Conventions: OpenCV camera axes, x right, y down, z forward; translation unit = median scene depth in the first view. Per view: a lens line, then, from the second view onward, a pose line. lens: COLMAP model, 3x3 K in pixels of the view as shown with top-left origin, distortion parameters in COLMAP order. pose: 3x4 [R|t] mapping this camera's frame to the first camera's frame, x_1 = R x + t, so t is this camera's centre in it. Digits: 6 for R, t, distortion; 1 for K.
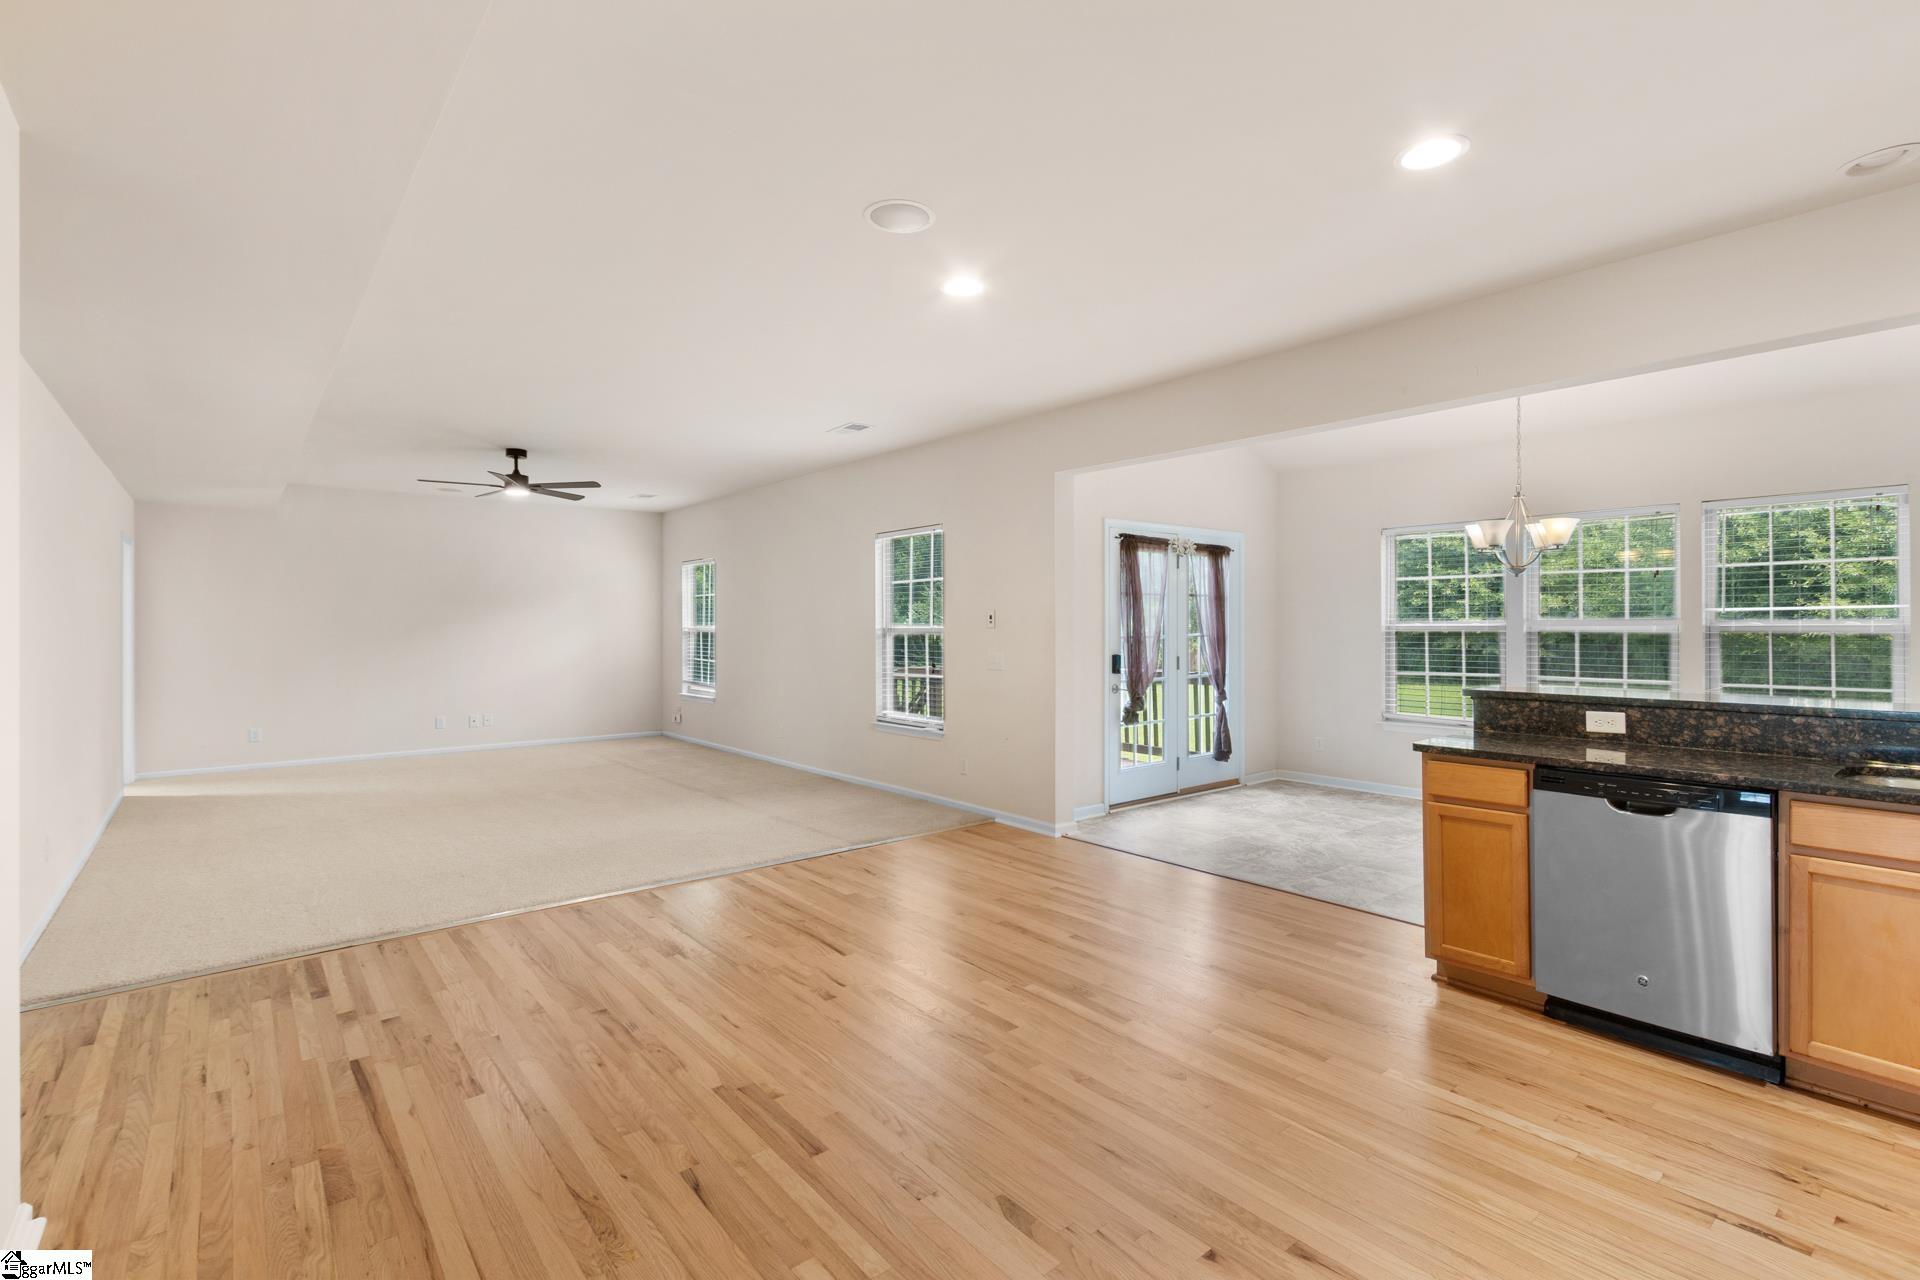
lens RADIAL K [[880.9, 0, 956.3], [0, 880.9, 628.5], [0, 0, 1]] dist [0.012492, 0.000456]
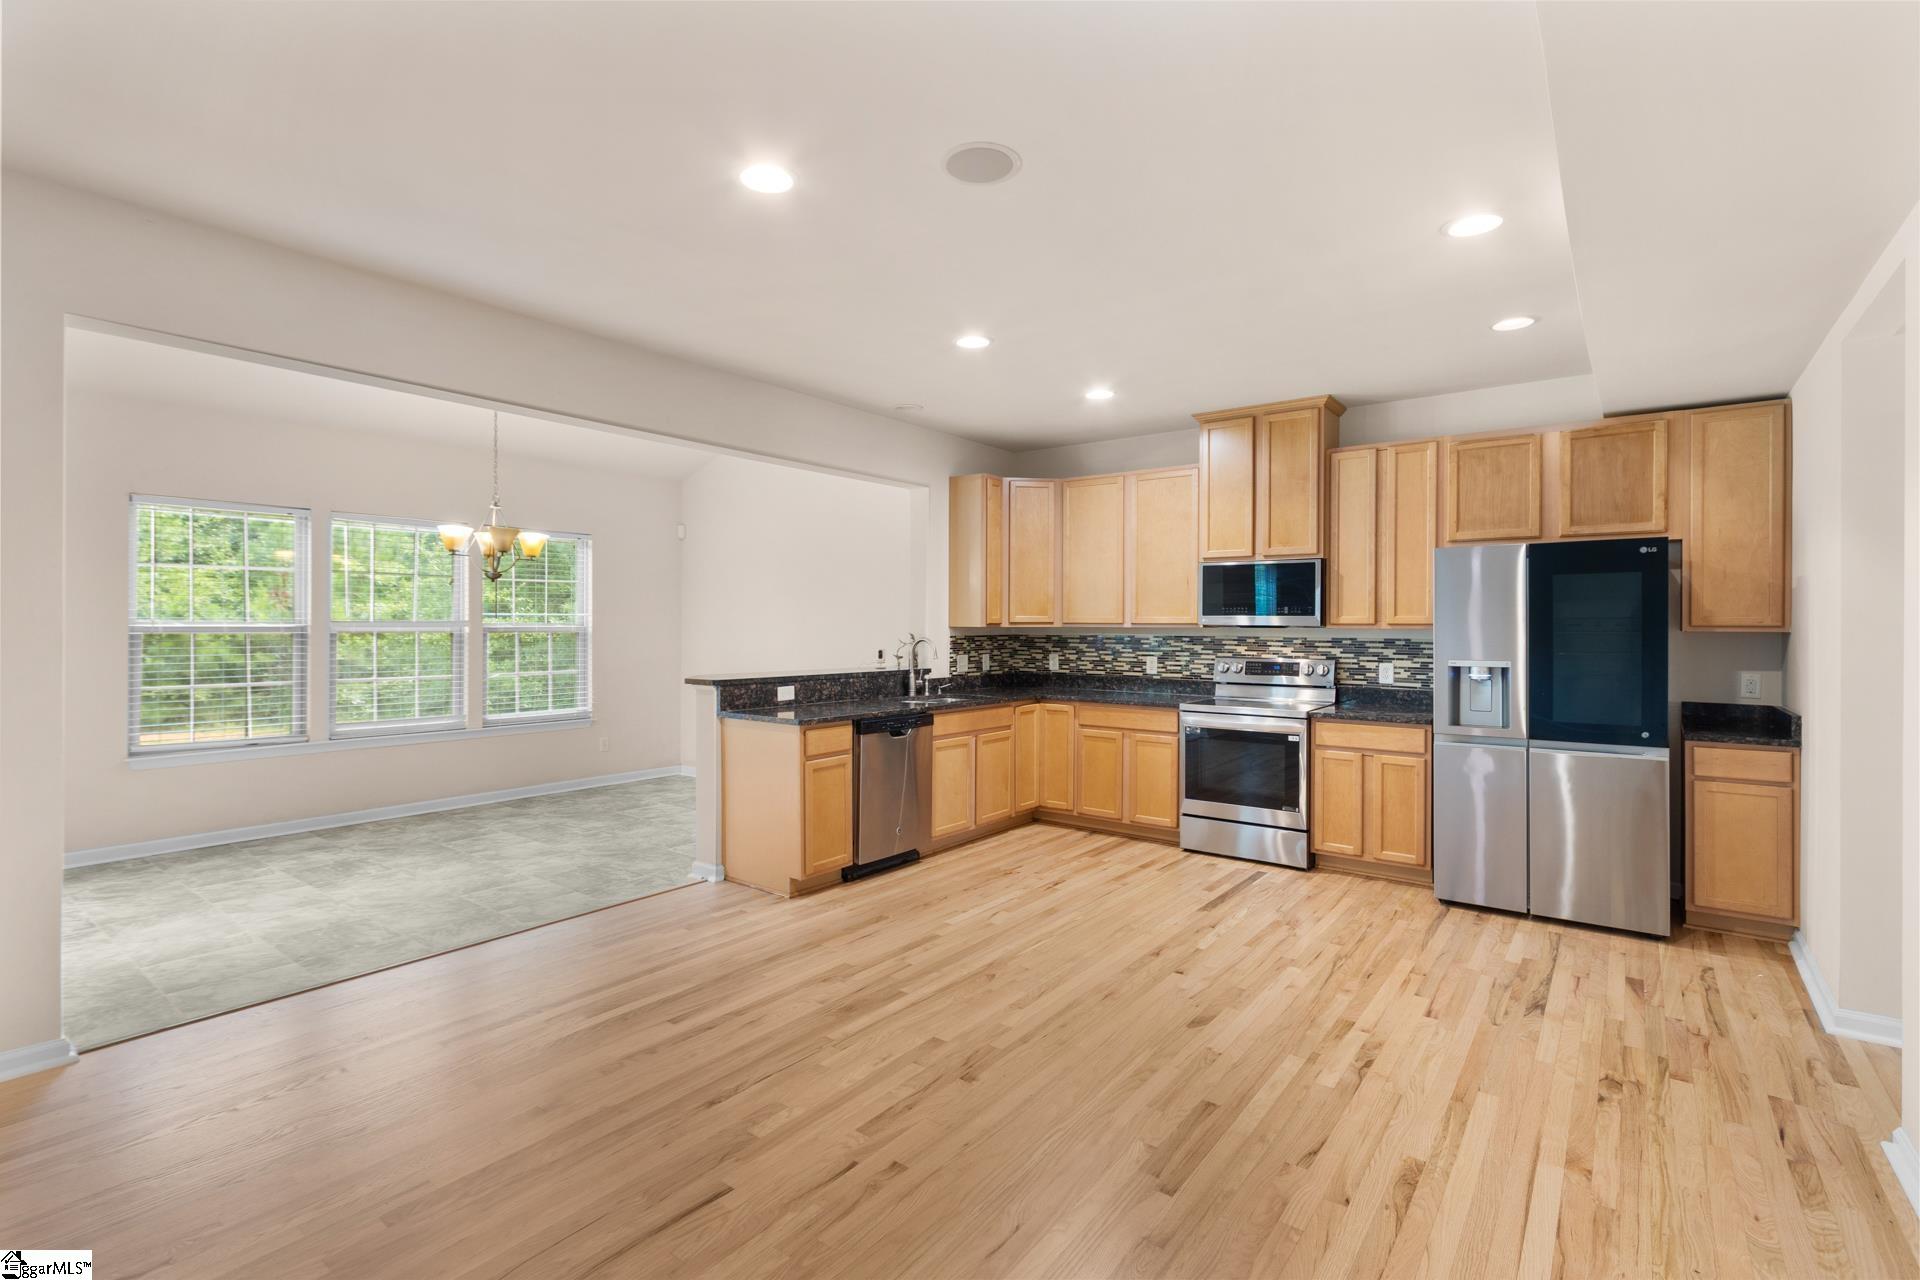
lens RADIAL K [[880.9, 0, 956.3], [0, 880.9, 628.5], [0, 0, 1]] dist [0.012492, 0.000456]
pose [[-0.229061, 0.000198, 0.973412, -0.412372], [0.000024, 1.000000, -0.000198, -0.002210], [-0.973412, -0.000022, -0.229061, 0.553576]]
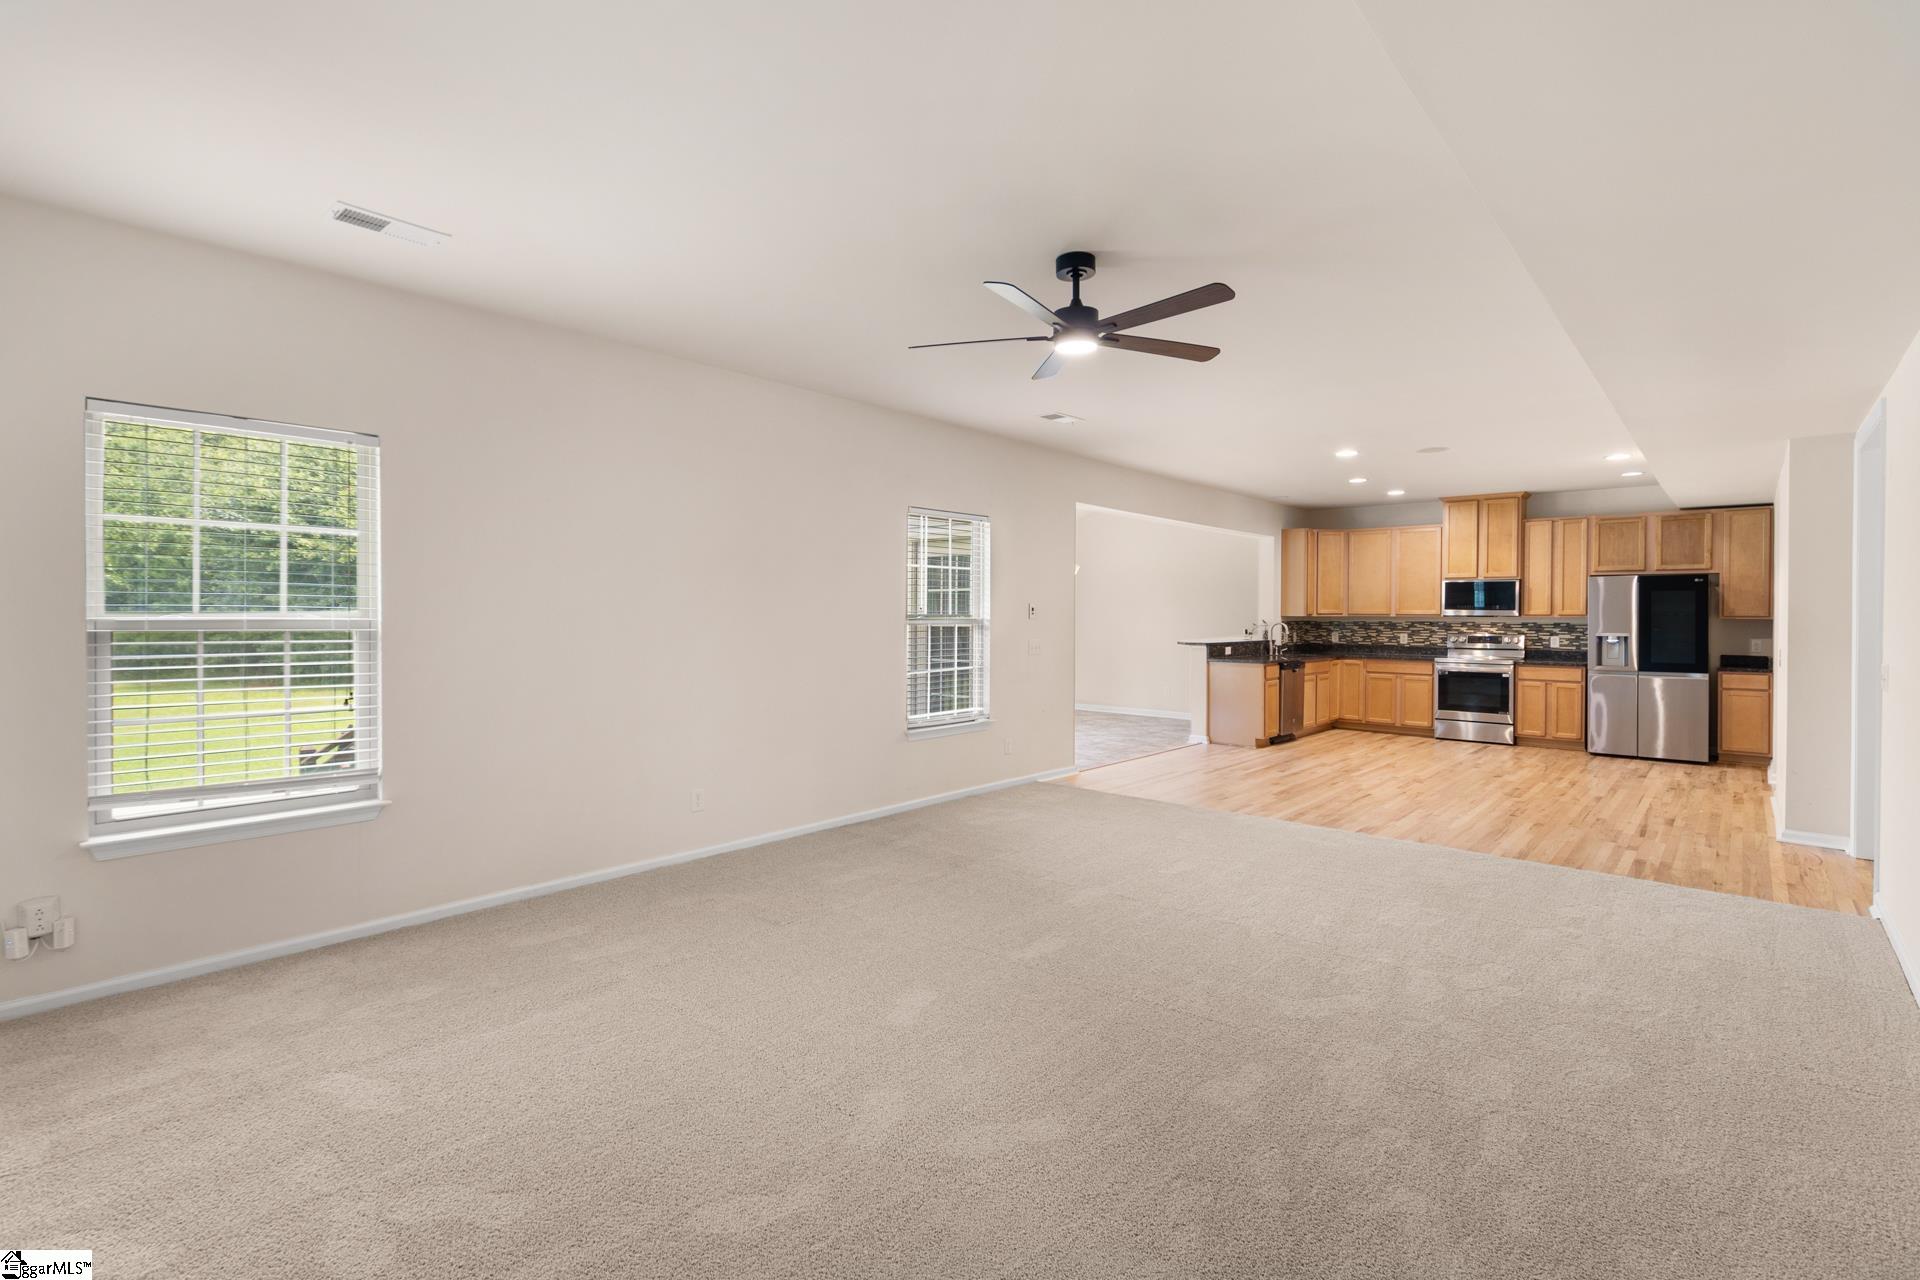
lens RADIAL K [[867.7, 0, 954.1], [0, 867.7, 622.9], [0, 0, 1]] dist [0.003485, -0.000532]
pose [[-0.144569, -0.006825, 0.989471, -1.014007], [-0.000364, 0.999977, 0.006844, -0.002400], [-0.989495, 0.000630, -0.144569, 1.196901]]
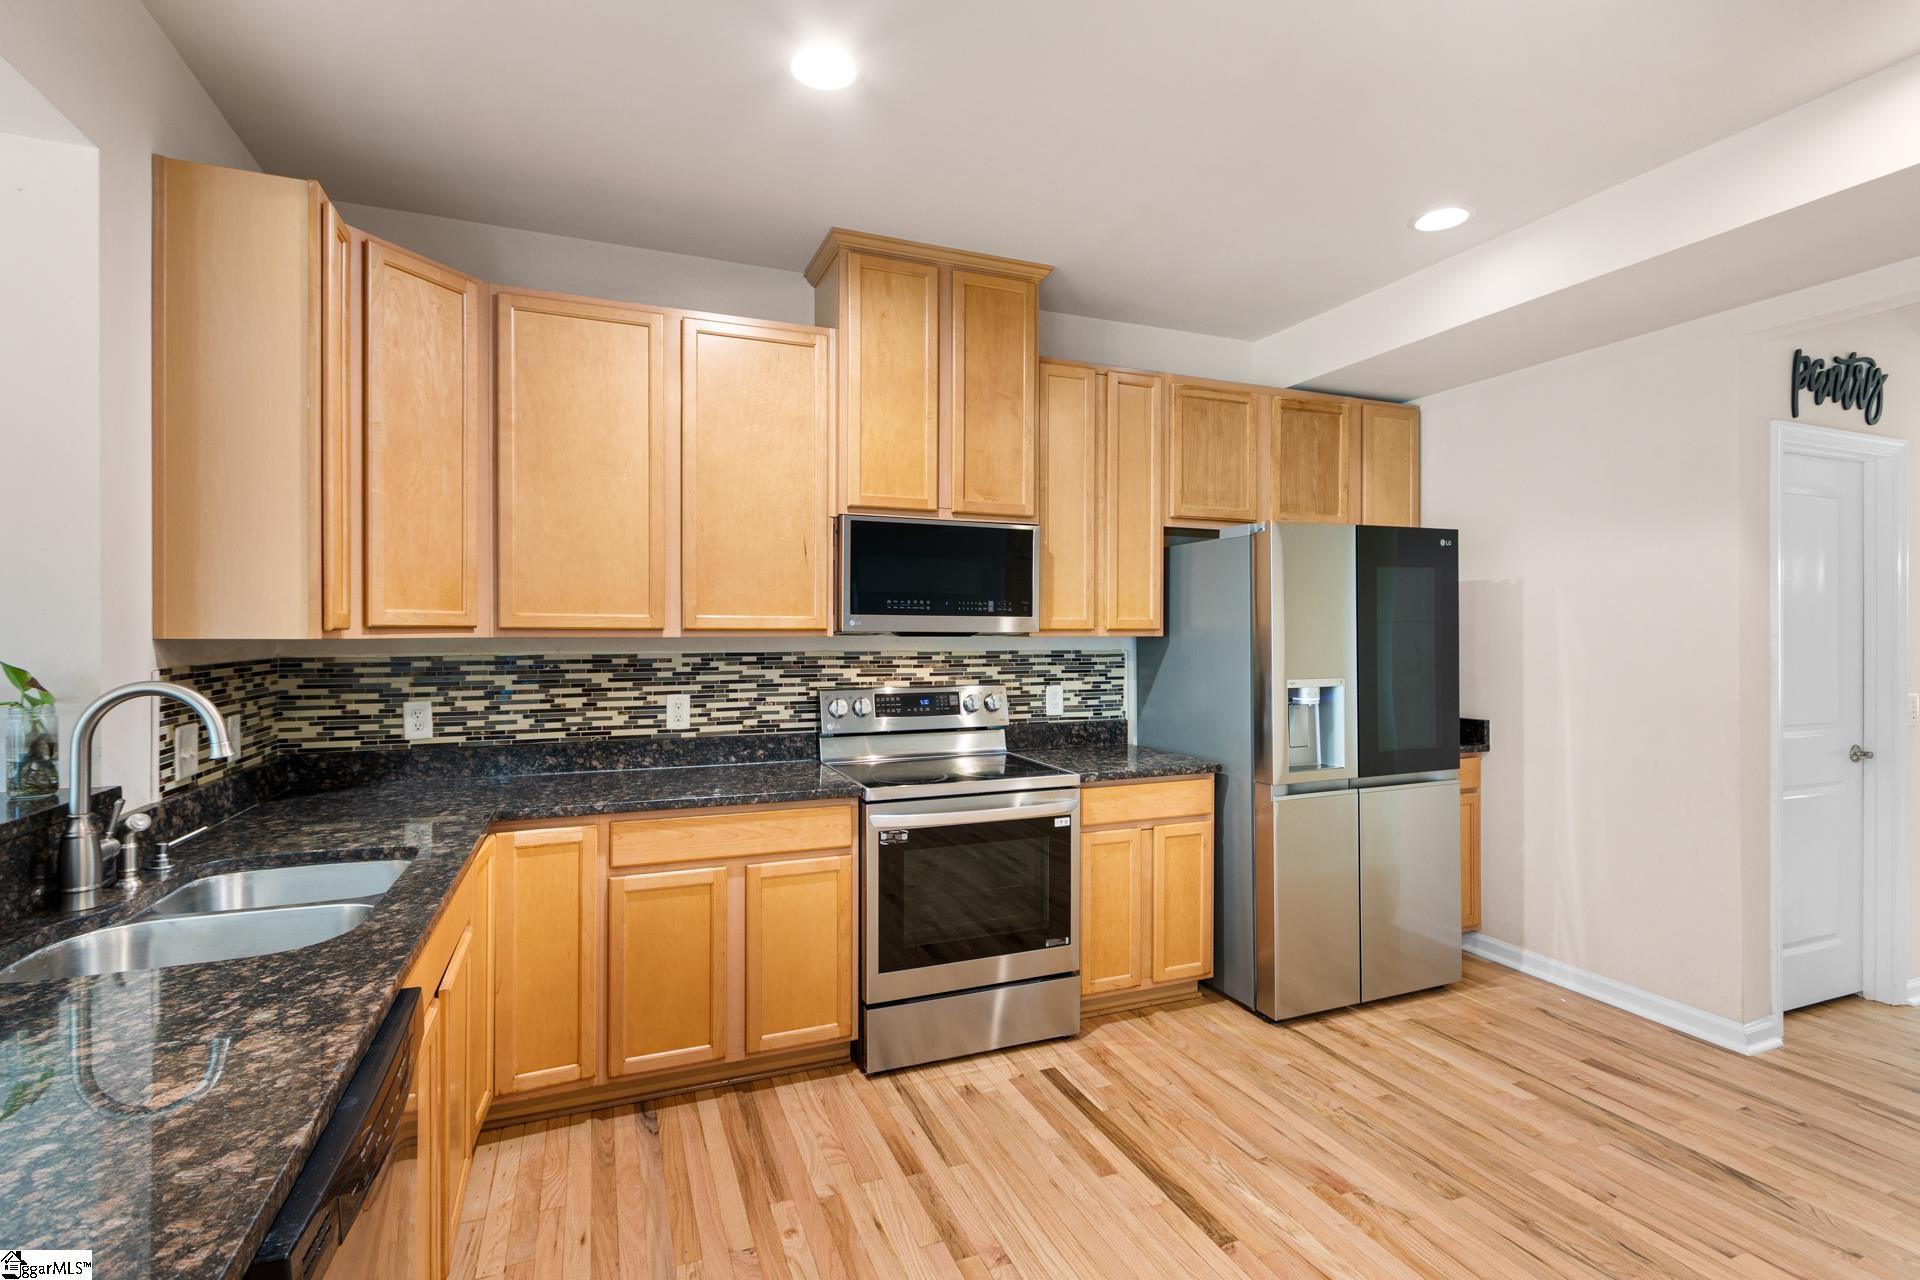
lens RADIAL K [[888.2, 0, 958.4], [0, 888.2, 634.0], [0, 0, 1]] dist [0.006504, -0.000957]
pose [[-0.954183, 0.005106, 0.299181, 0.185740], [0.005732, 0.999983, 0.001216, -0.005022], [-0.299170, 0.002875, -0.954195, 0.546875]]
